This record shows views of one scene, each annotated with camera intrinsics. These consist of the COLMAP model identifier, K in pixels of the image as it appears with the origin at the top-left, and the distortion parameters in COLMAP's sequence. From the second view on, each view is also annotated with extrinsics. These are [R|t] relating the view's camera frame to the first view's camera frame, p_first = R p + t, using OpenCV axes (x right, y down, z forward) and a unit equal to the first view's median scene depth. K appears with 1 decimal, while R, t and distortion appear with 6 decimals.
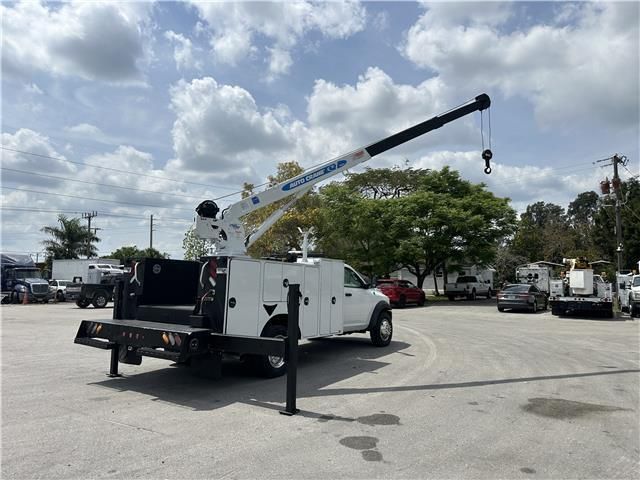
lens RADIAL K [[453.0, 0, 320.0], [0, 453.0, 240.0], [0, 0, 1]] dist [0.077261, -0.093413]
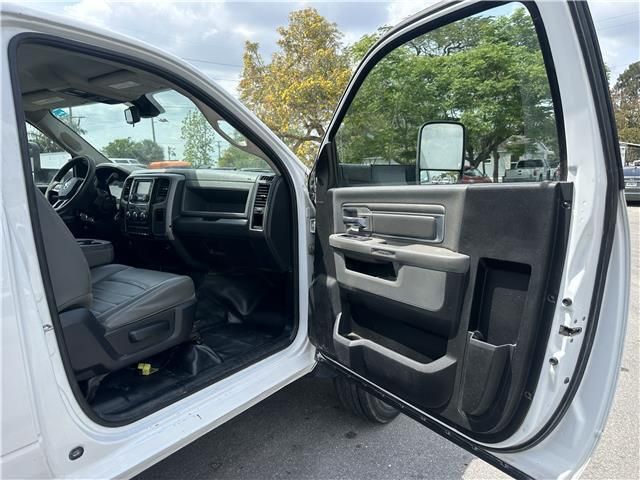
lens RADIAL K [[455.8, 0, 320.0], [0, 455.8, 240.0], [0, 0, 1]] dist [0.064953, -0.102710]
pose [[0.999268, -0.024774, -0.029156, -0.133335], [0.030848, 0.972484, 0.230919, 0.085348], [0.022633, -0.231649, 0.972536, 0.820583]]
